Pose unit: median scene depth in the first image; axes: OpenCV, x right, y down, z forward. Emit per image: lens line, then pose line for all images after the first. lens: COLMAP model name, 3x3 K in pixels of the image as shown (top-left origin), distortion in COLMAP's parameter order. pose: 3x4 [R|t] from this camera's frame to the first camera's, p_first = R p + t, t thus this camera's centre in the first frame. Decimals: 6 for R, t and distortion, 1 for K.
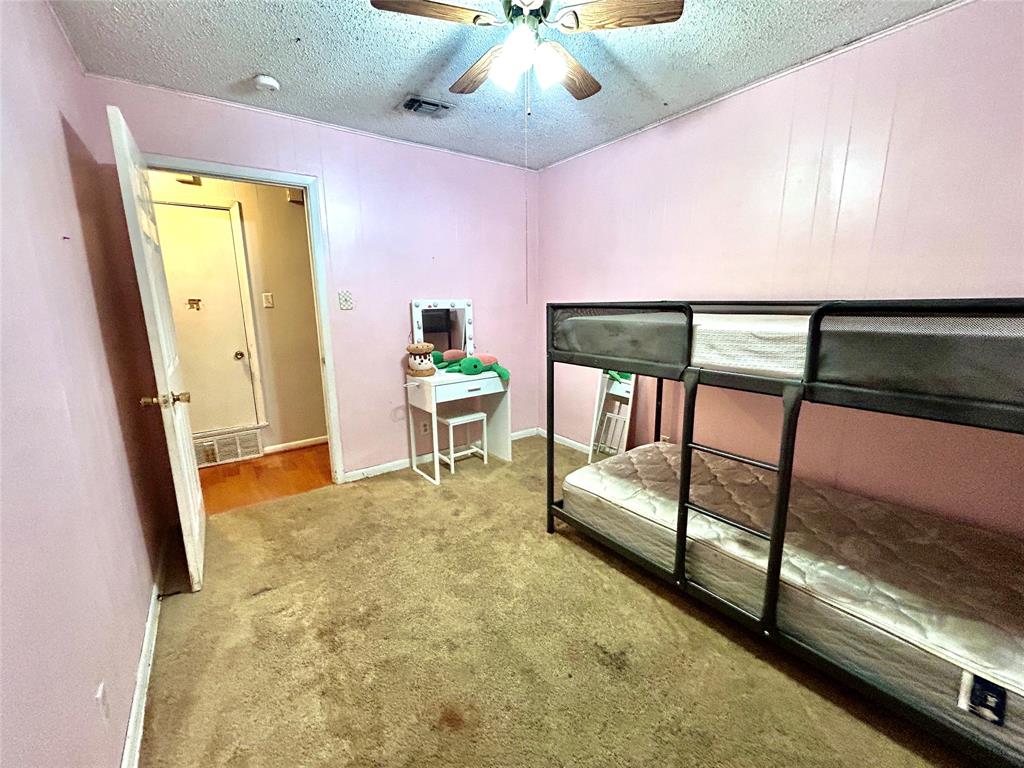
lens RADIAL K [[413.0, 0, 510.6], [0, 413.0, 378.7], [0, 0, 1]] dist [0.004346, 0.000656]
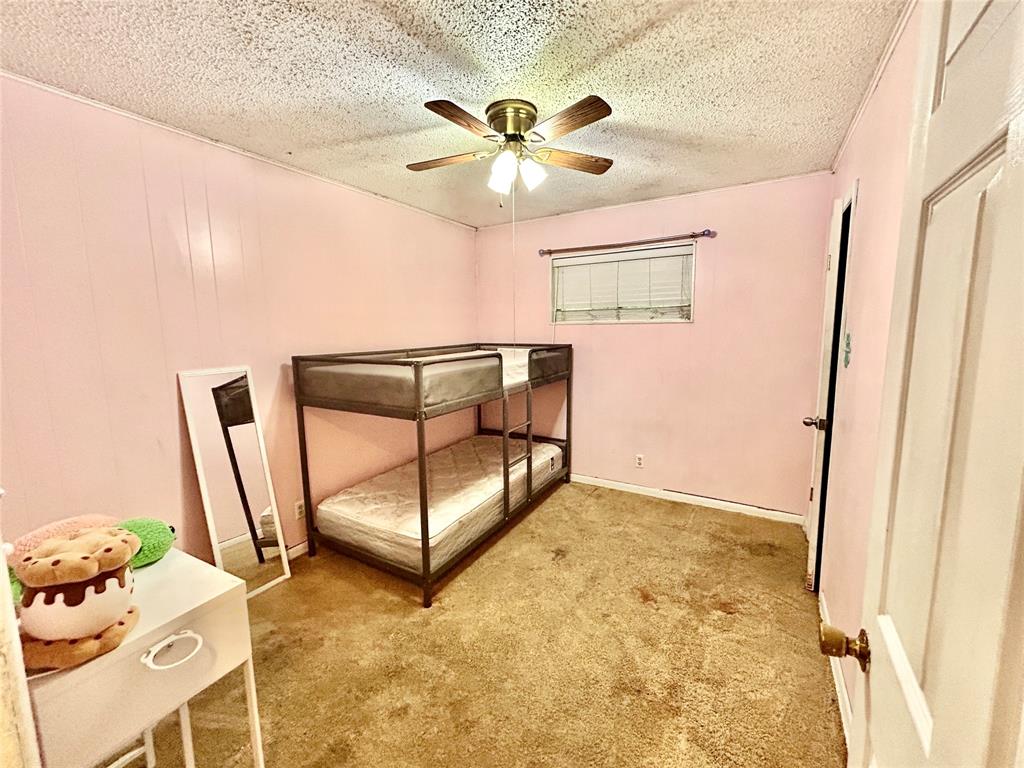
lens RADIAL K [[413.0, 0, 511.4], [0, 413.0, 382.7], [0, 0, 1]] dist [0.004346, 0.000656]
pose [[-0.379803, -0.105826, 0.918994, -1.009511], [0.197252, 0.961323, 0.192221, -0.323160], [-0.903793, 0.254279, -0.344239, 1.349000]]
